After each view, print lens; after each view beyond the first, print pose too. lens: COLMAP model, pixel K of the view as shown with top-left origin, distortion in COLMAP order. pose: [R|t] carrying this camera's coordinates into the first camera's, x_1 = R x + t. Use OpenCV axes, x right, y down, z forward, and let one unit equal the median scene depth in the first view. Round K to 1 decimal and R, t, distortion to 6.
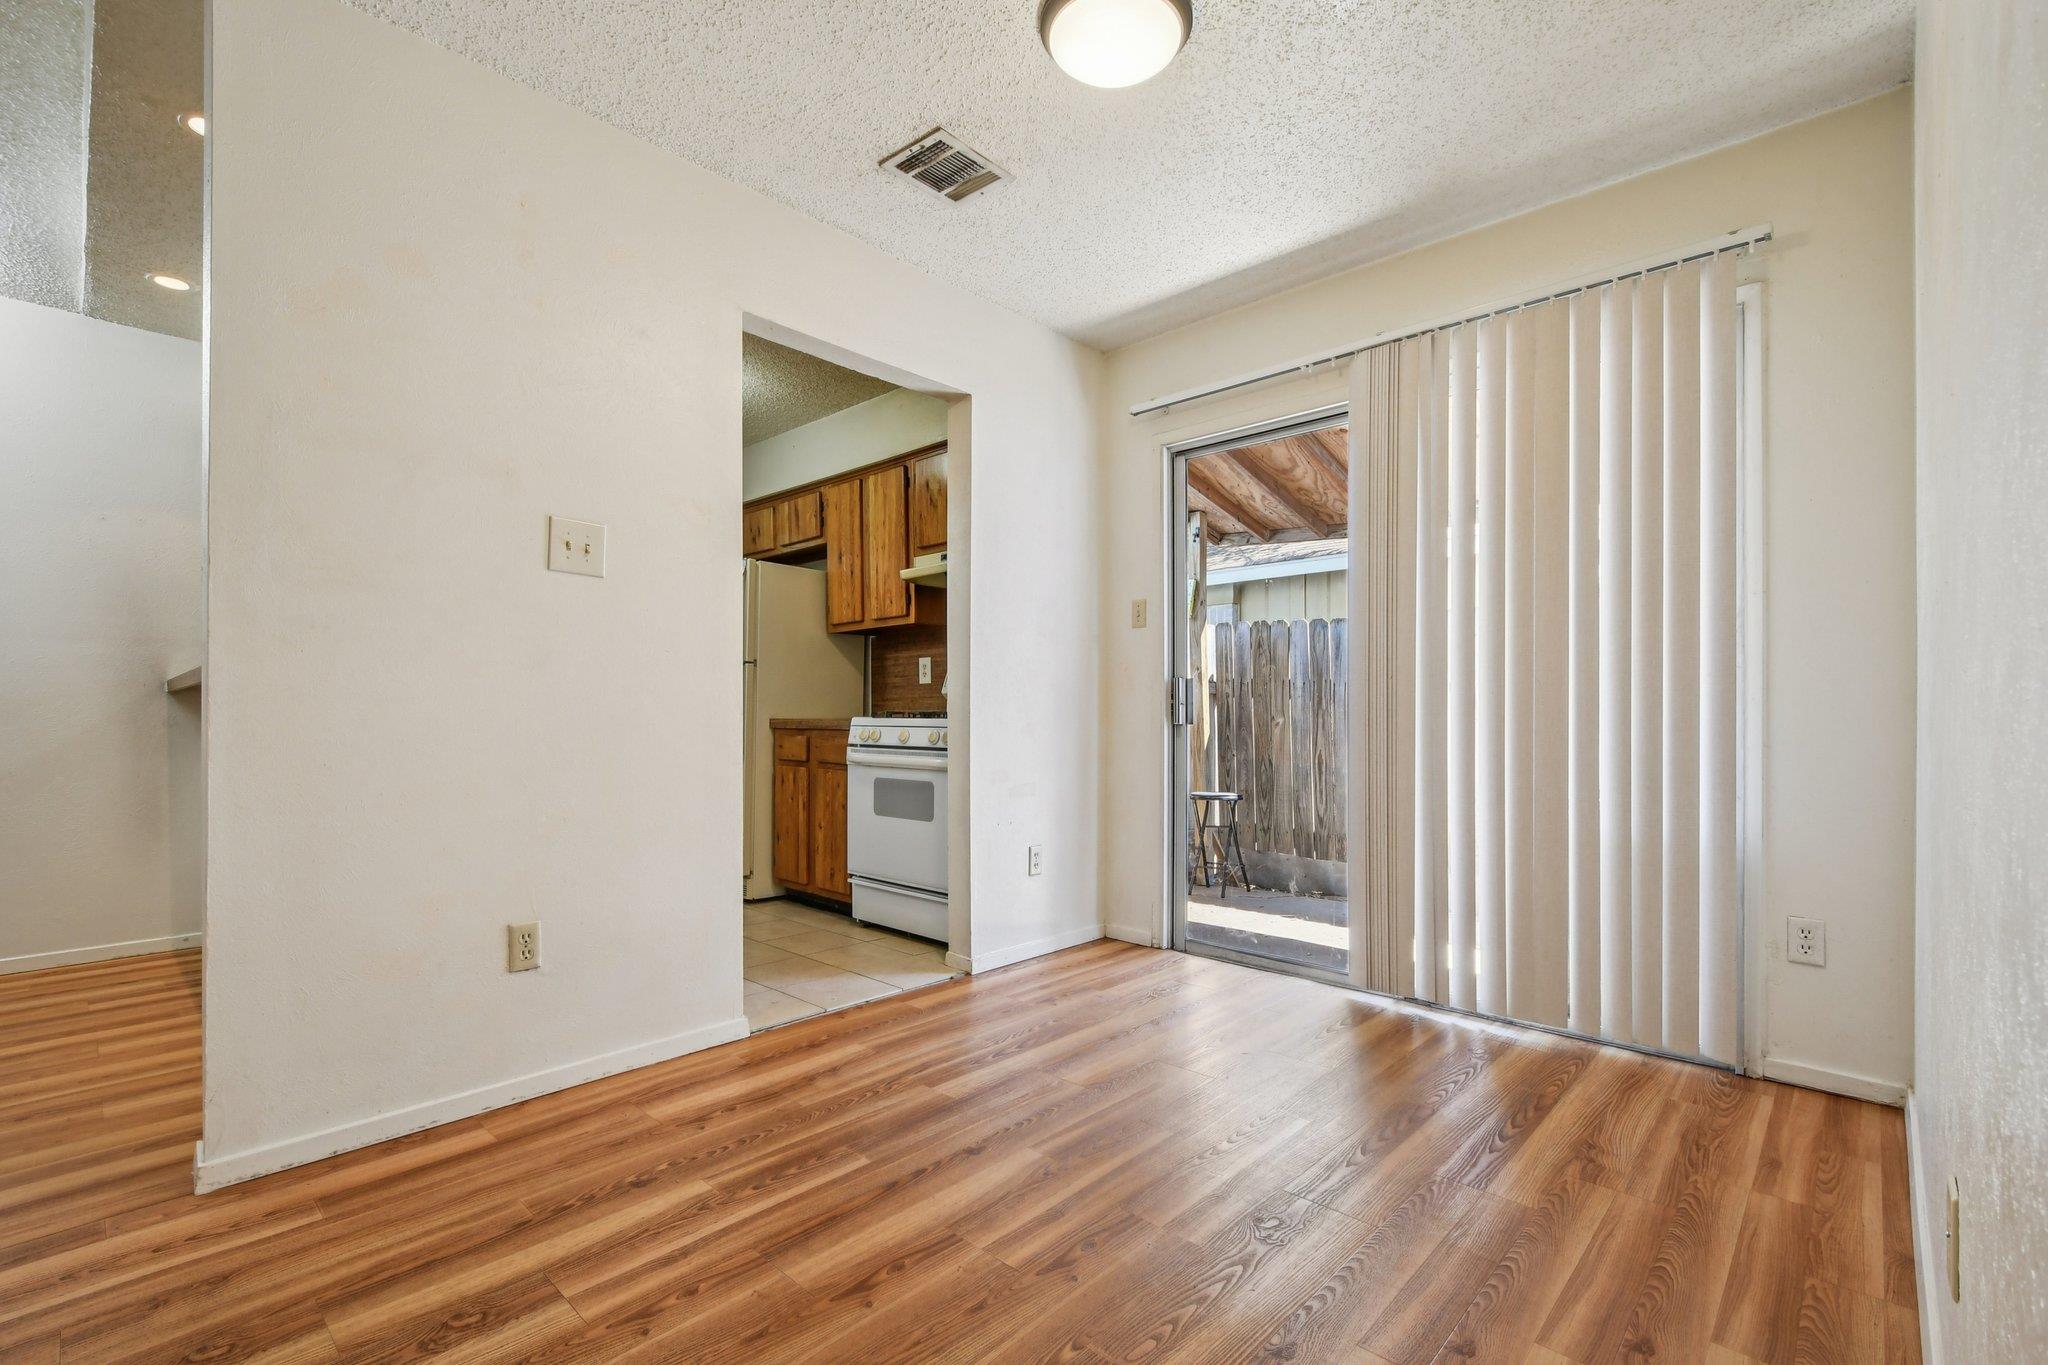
lens RADIAL K [[907.7, 0, 1013.3], [0, 907.7, 723.2], [0, 0, 1]] dist [0.002243, -0.003196]
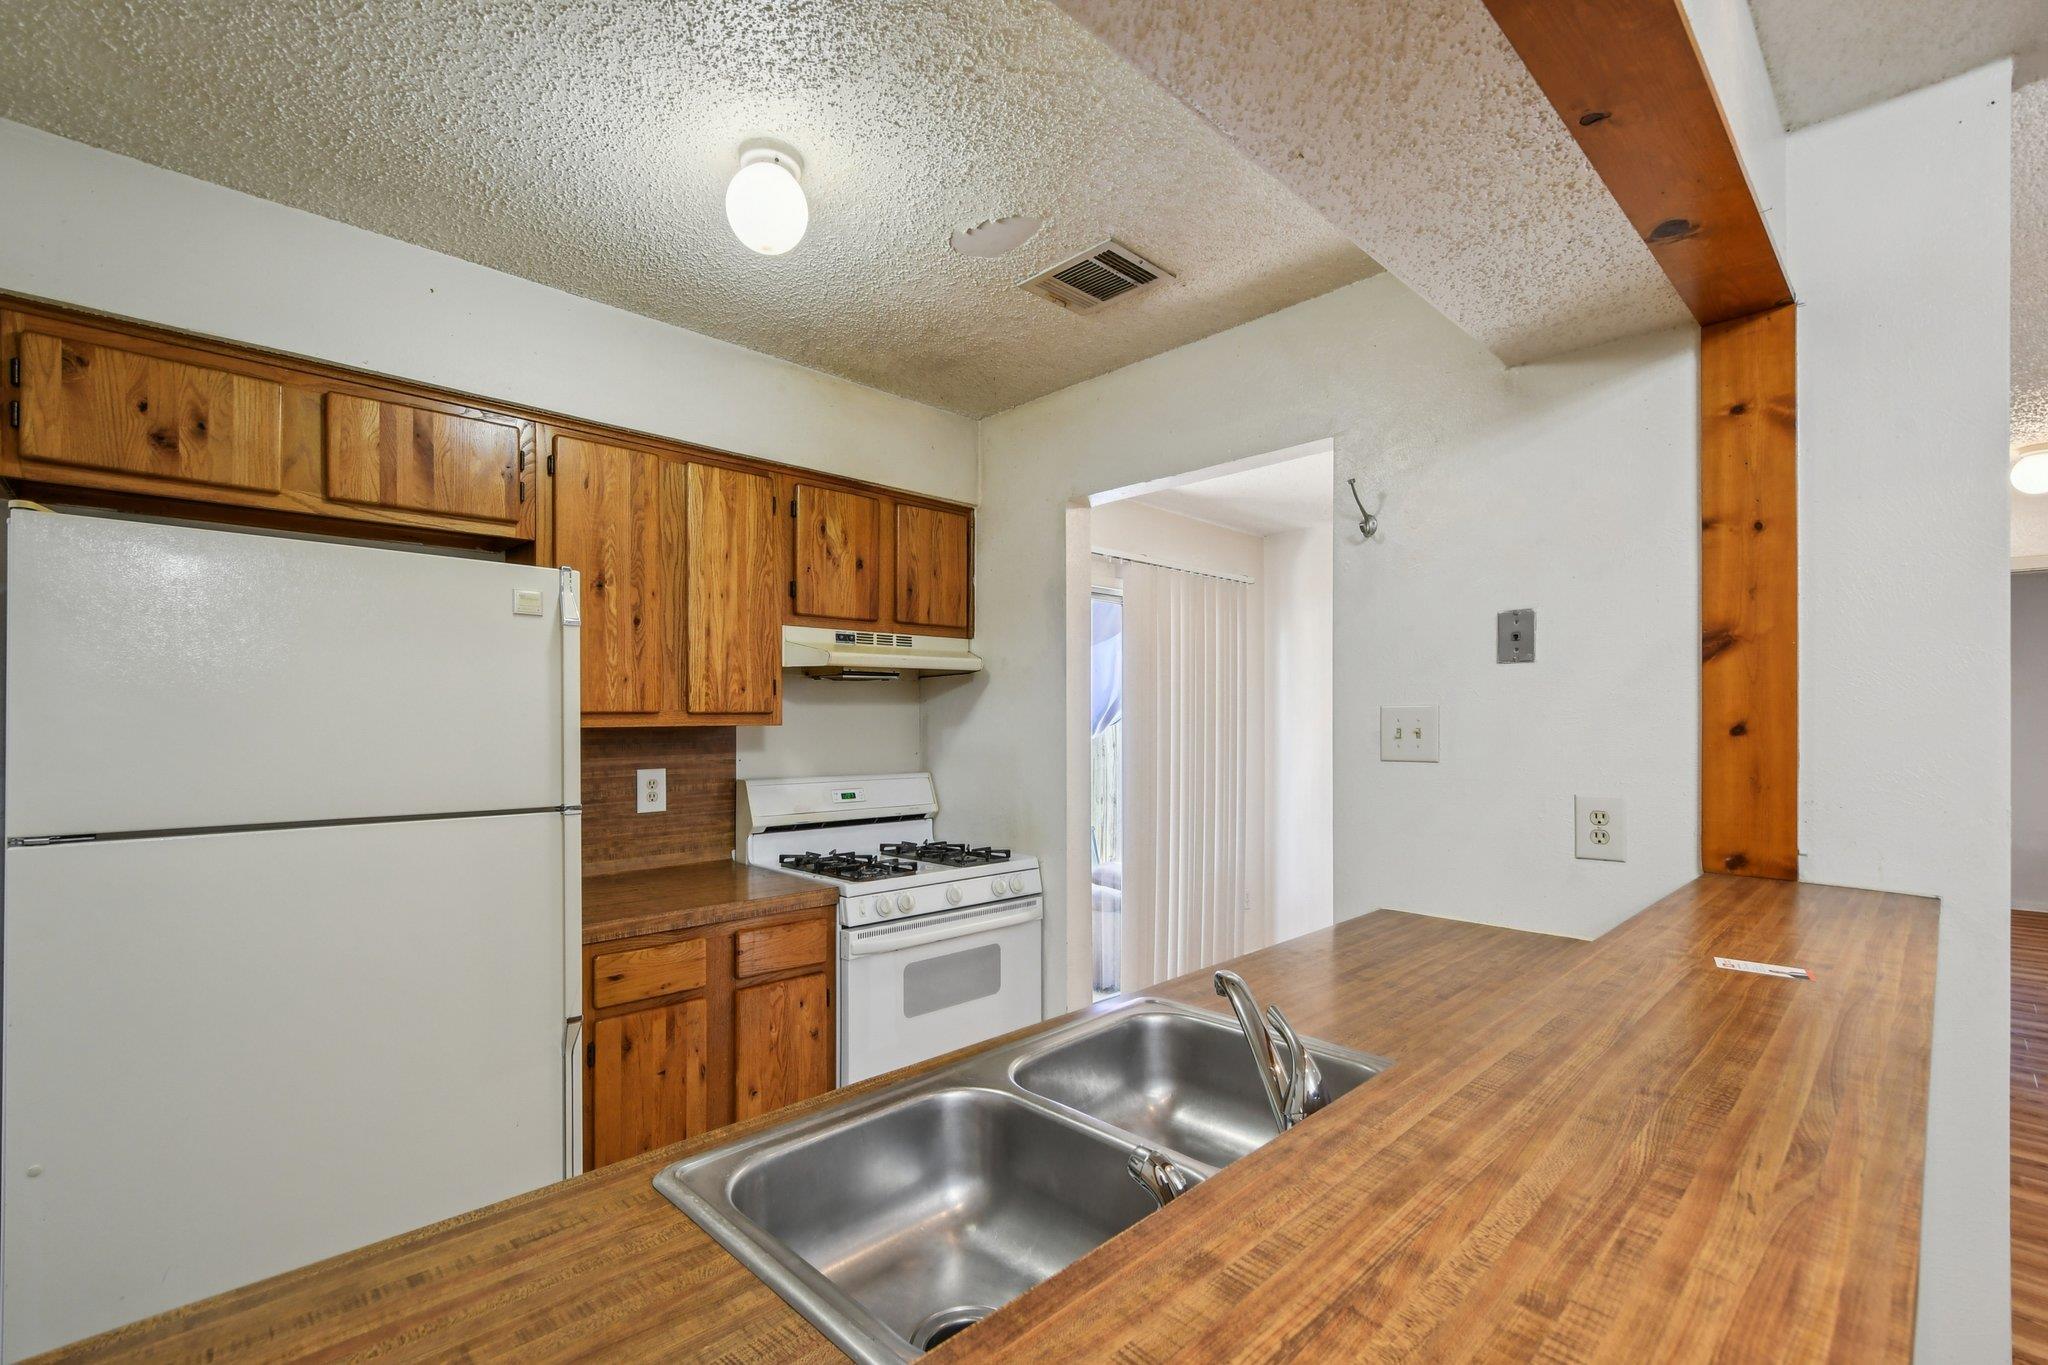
lens RADIAL K [[907.7, 0, 1015.3], [0, 907.7, 725.2], [0, 0, 1]] dist [0.002243, -0.003196]
pose [[0.033728, -0.004386, 0.999421, -1.098251], [0.006695, 0.999969, 0.004162, -0.162657], [-0.999409, 0.006550, 0.033756, 1.172330]]
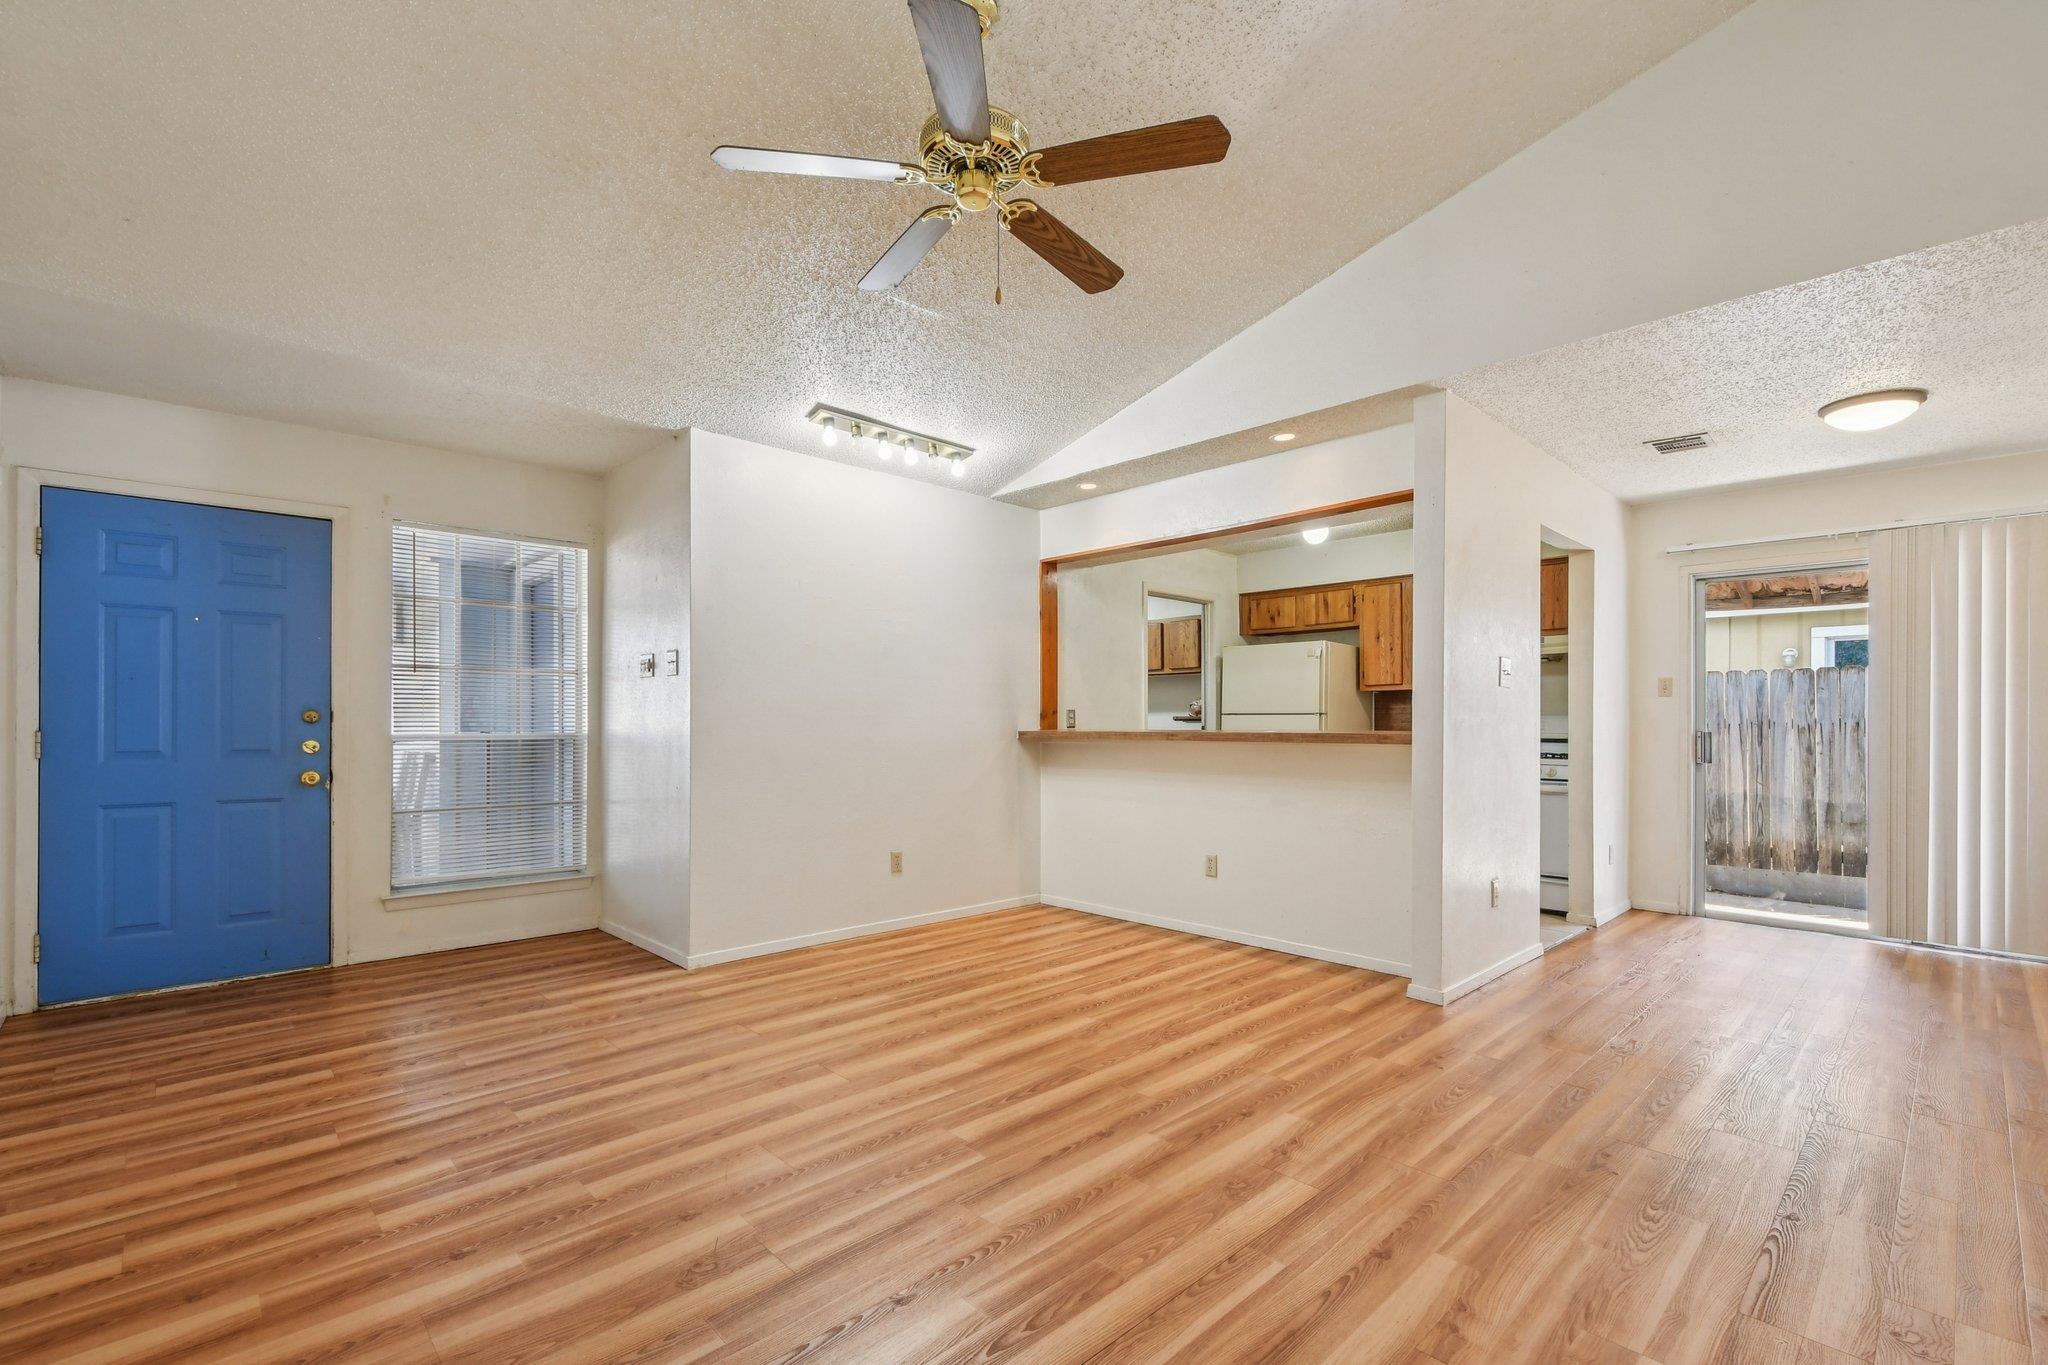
lens RADIAL K [[907.7, 0, 1001.6], [0, 907.7, 719.1], [0, 0, 1]] dist [0.002243, -0.003196]
pose [[0.998309, 0.004194, -0.057984, -1.081072], [-0.004888, 0.999918, -0.011831, -0.059117], [0.057929, 0.012095, 0.998247, -0.674864]]
